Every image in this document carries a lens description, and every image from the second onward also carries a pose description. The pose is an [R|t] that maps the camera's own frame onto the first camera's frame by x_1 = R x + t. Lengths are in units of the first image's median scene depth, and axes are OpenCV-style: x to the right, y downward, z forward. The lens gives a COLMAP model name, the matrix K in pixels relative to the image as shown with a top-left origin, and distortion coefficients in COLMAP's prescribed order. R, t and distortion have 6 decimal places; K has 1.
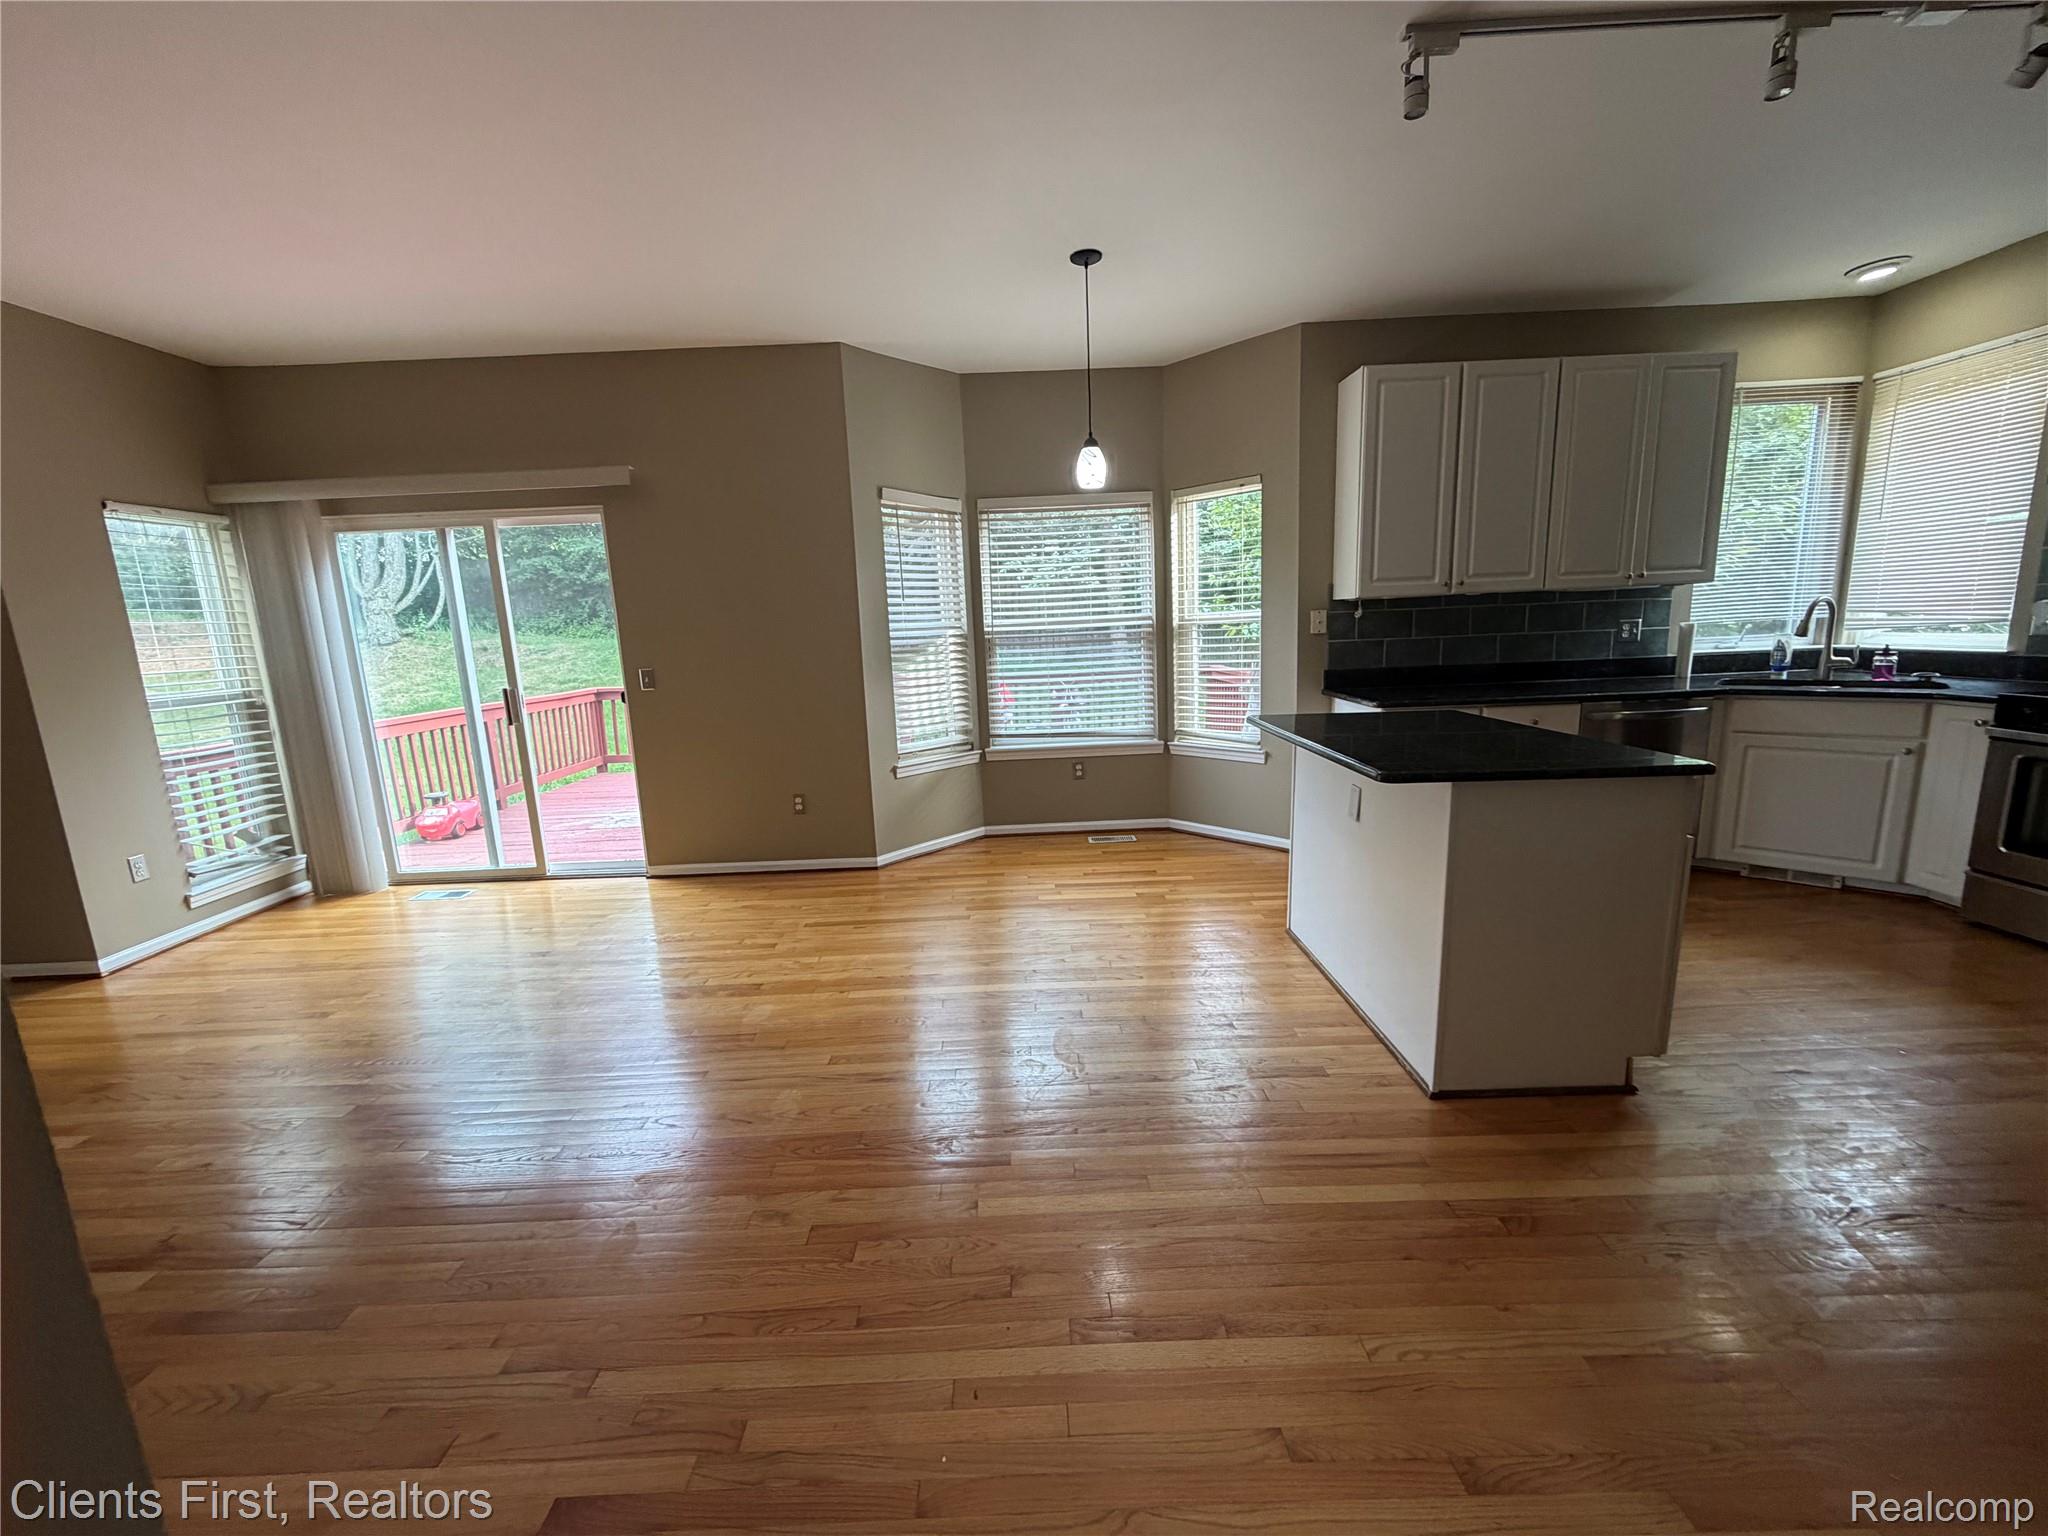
lens RADIAL K [[816.0, 0, 1016.4], [0, 816.0, 766.8], [0, 0, 1]] dist [0.000585, -0.000206]
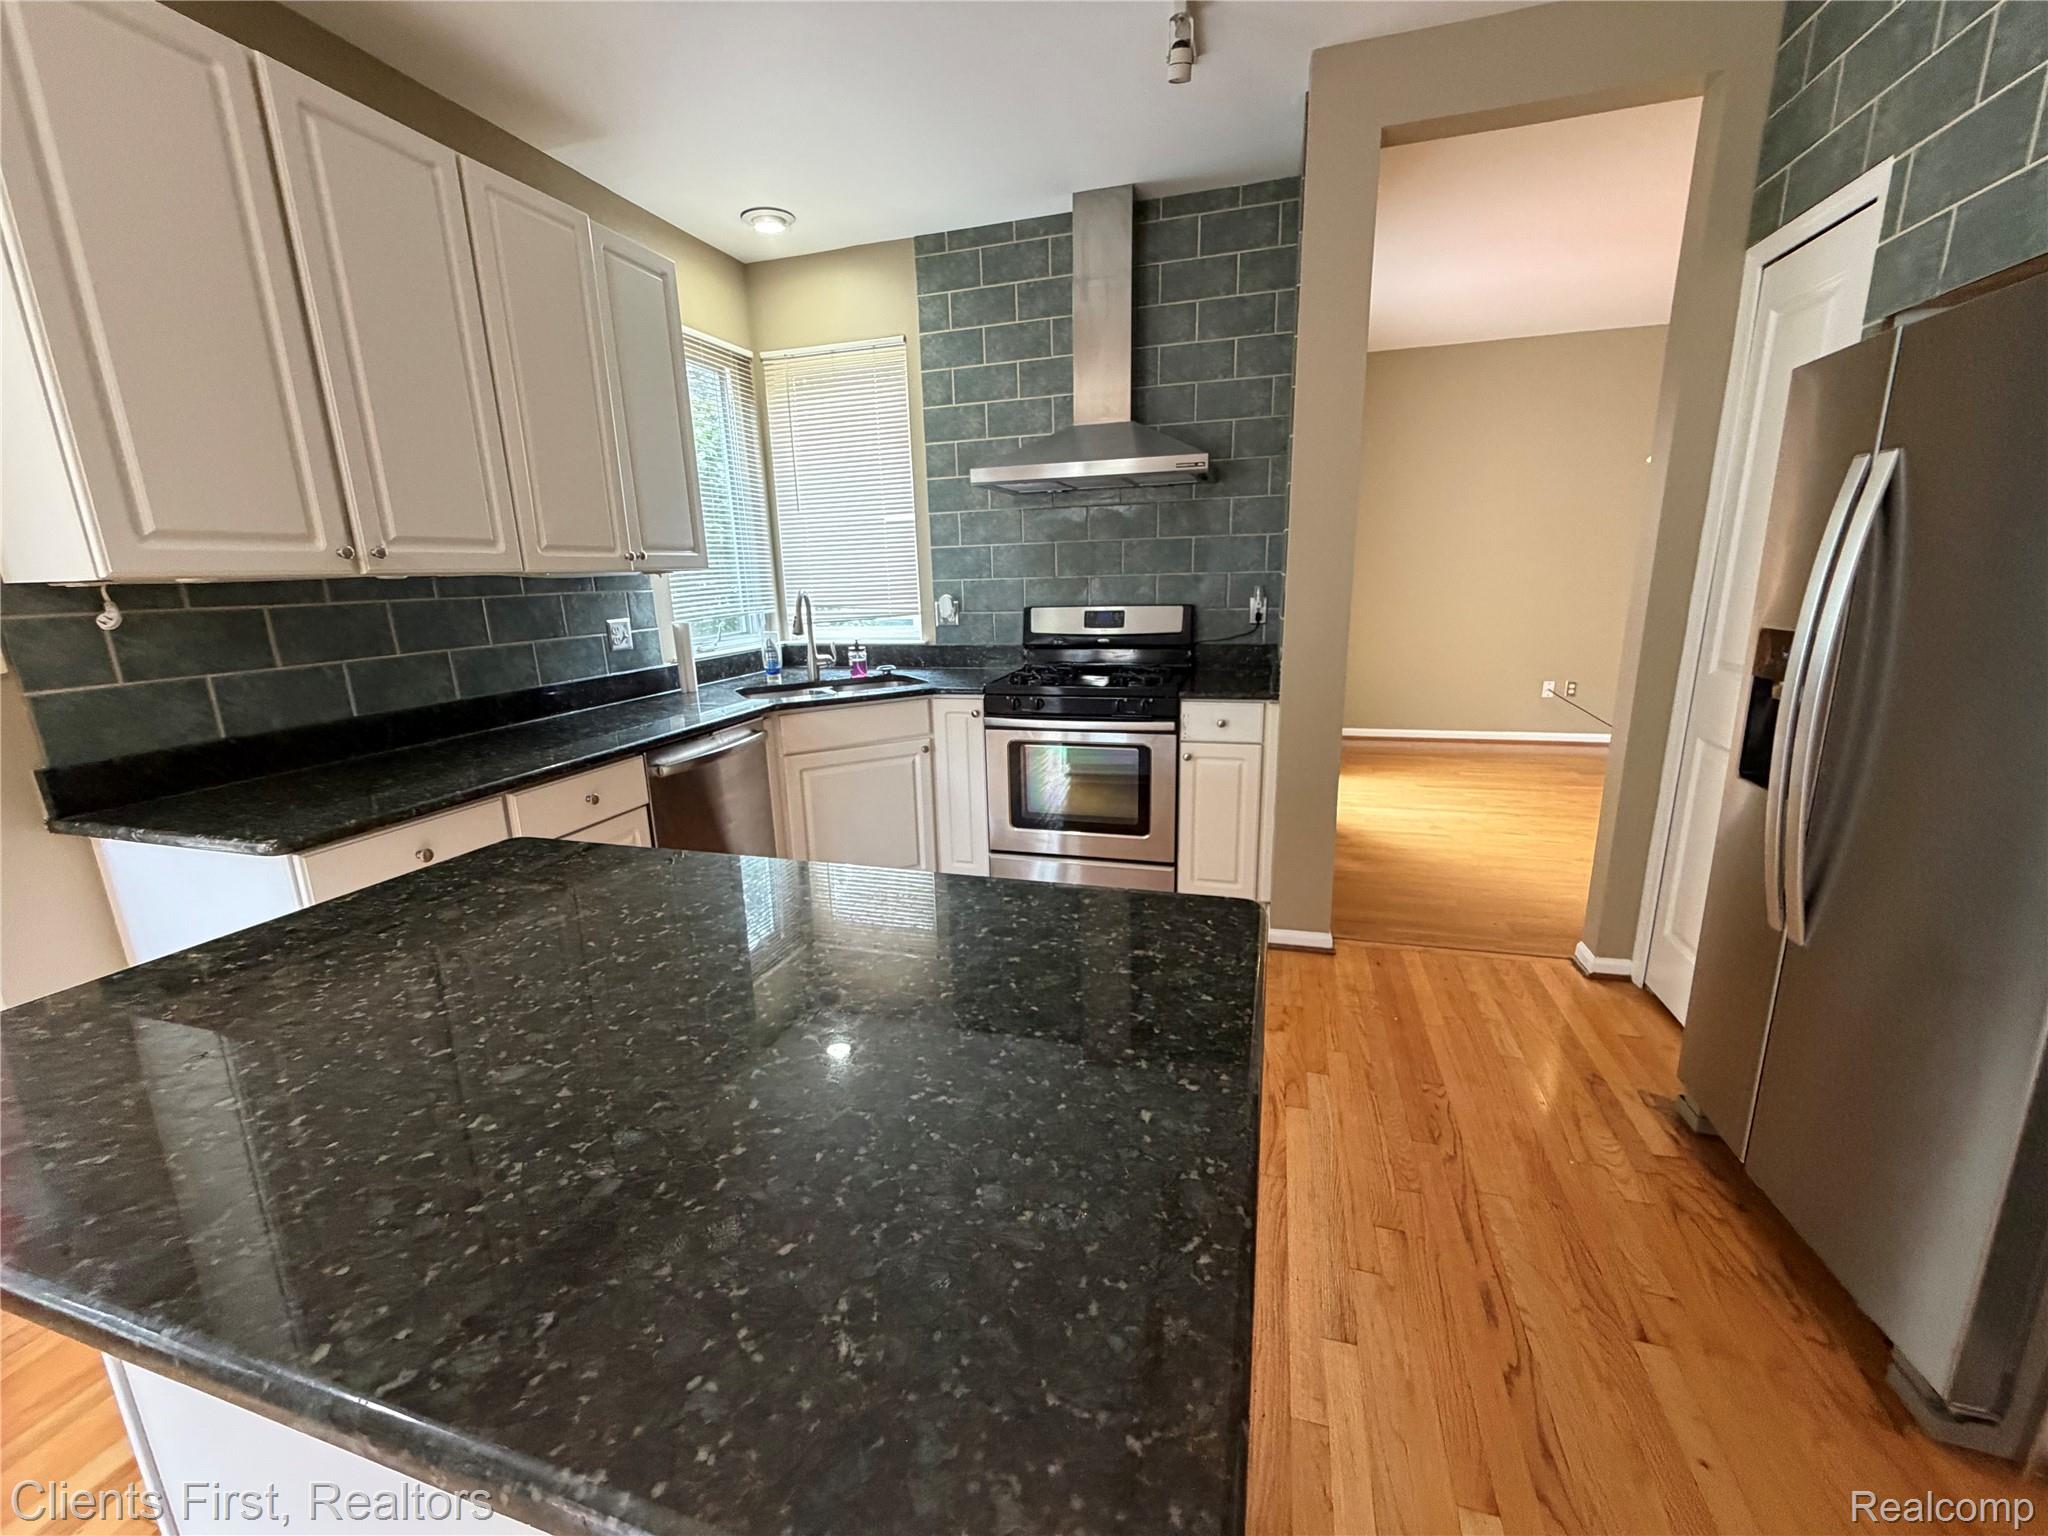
lens RADIAL K [[816.0, 0, 1015.6], [0, 816.0, 766.6], [0, 0, 1]] dist [0.000585, -0.000206]
pose [[0.297069, -0.191293, 0.935498, 0.171252], [0.185677, 0.972598, 0.139917, -0.096047], [-0.936629, 0.132135, 0.324448, 0.487505]]
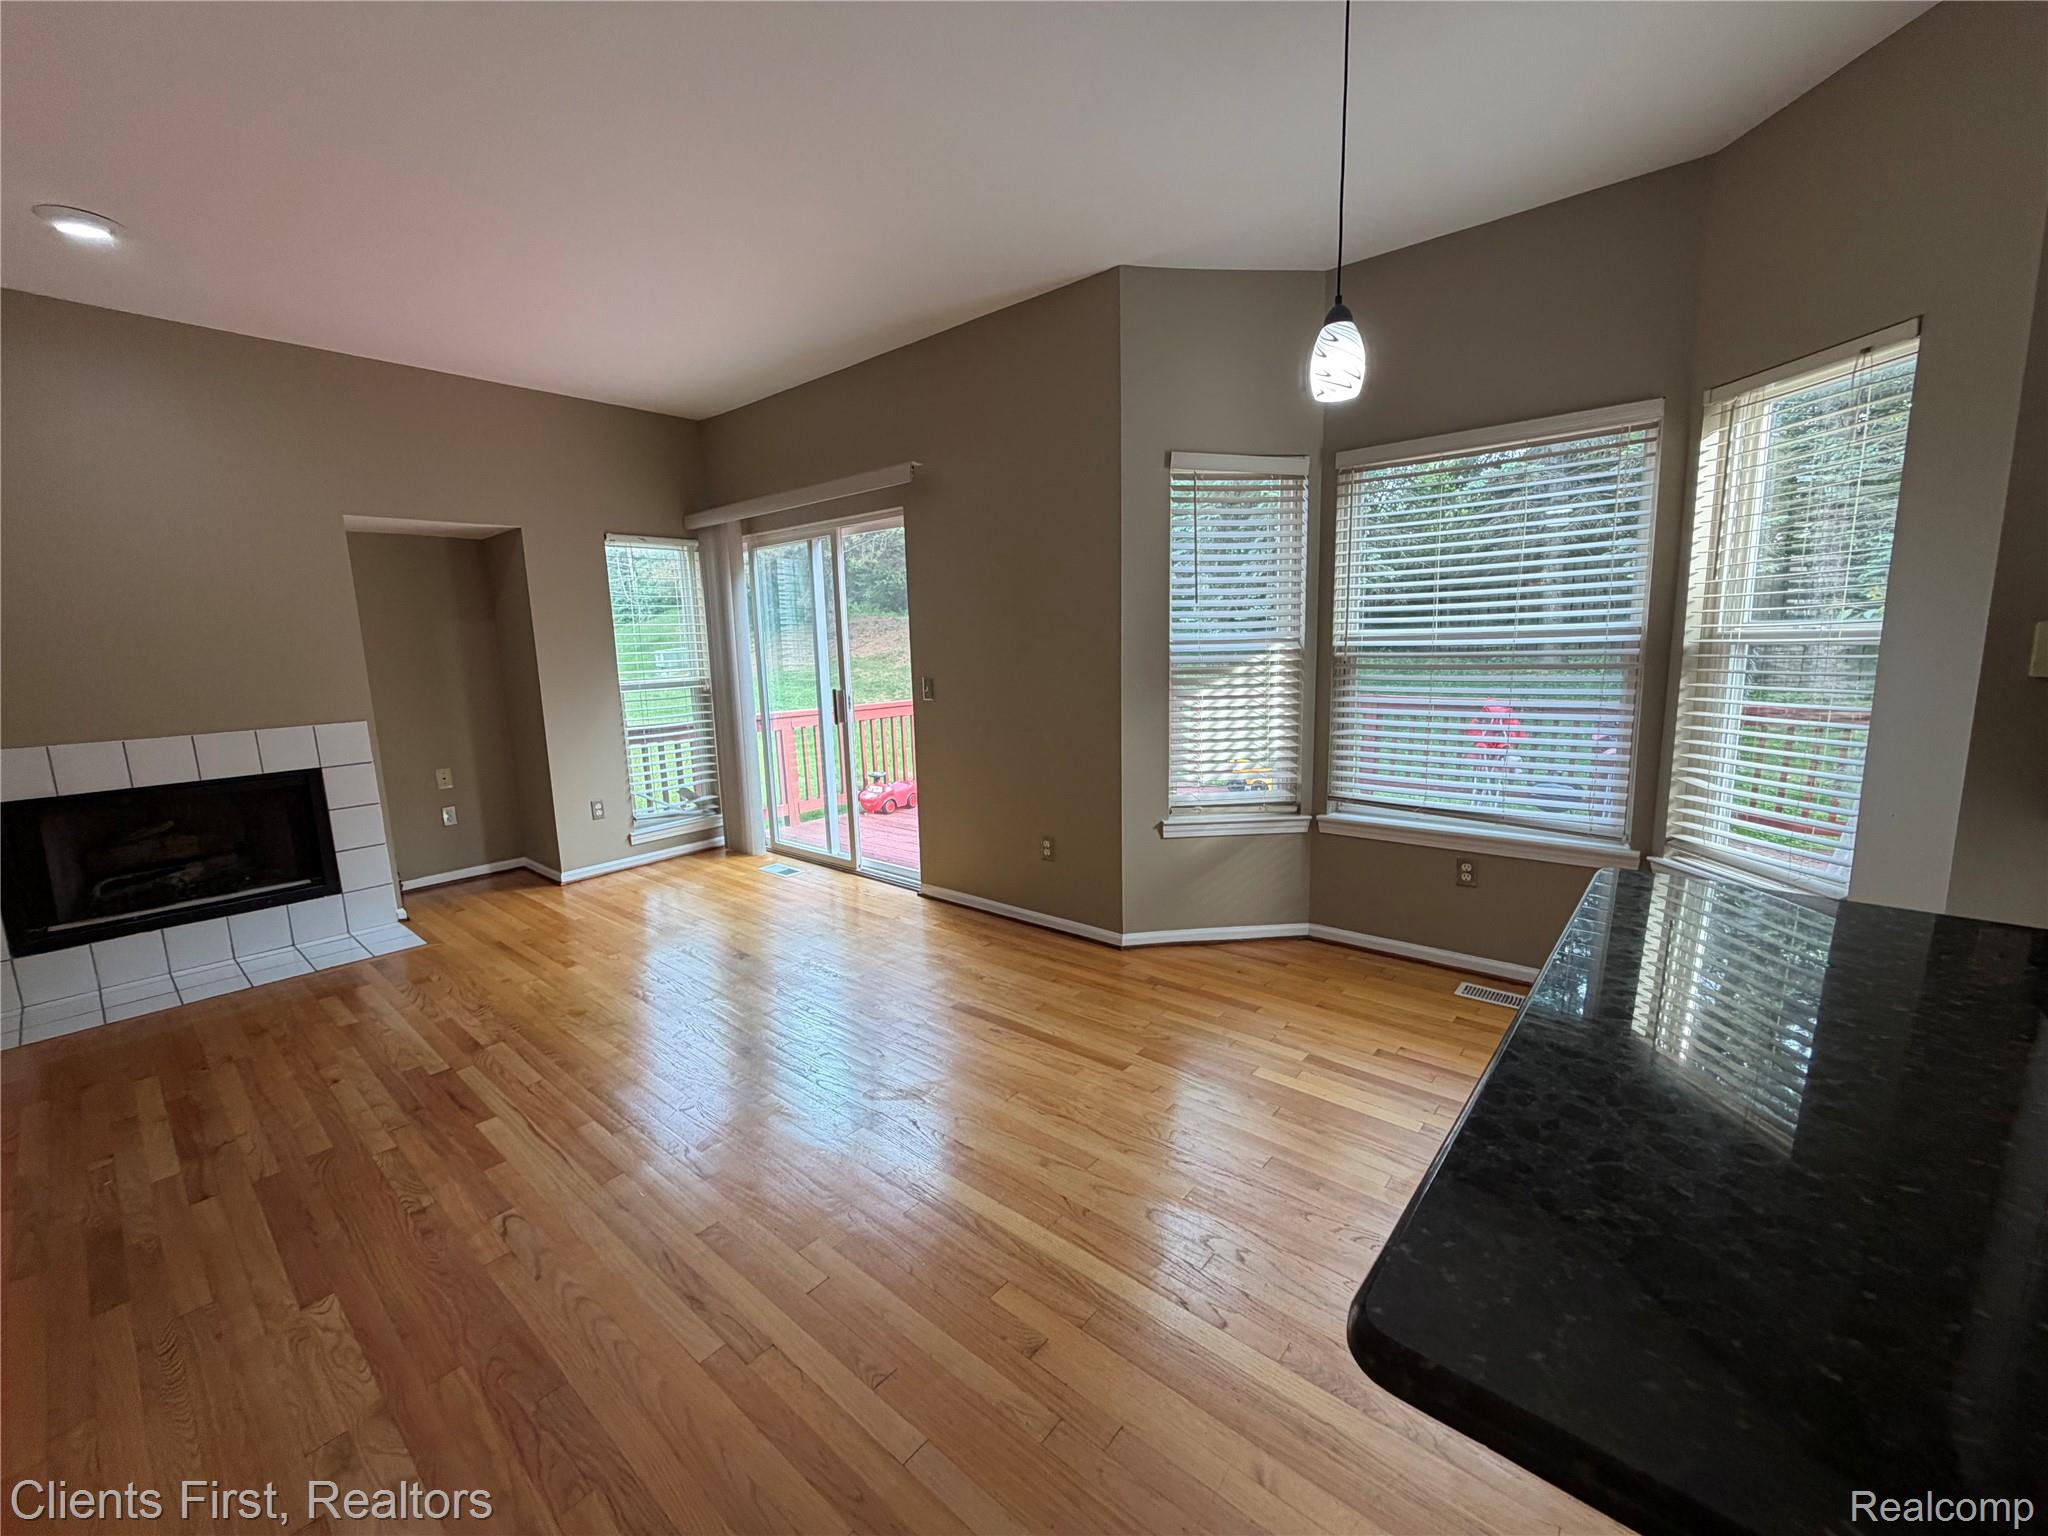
lens RADIAL K [[816.0, 0, 1016.8], [0, 816.0, 768.9], [0, 0, 1]] dist [0.000585, -0.000206]
pose [[0.757915, 0.123931, -0.640474, 0.259196], [-0.120502, 0.991490, 0.049256, -0.080271], [0.641128, 0.039846, 0.766399, 0.375188]]
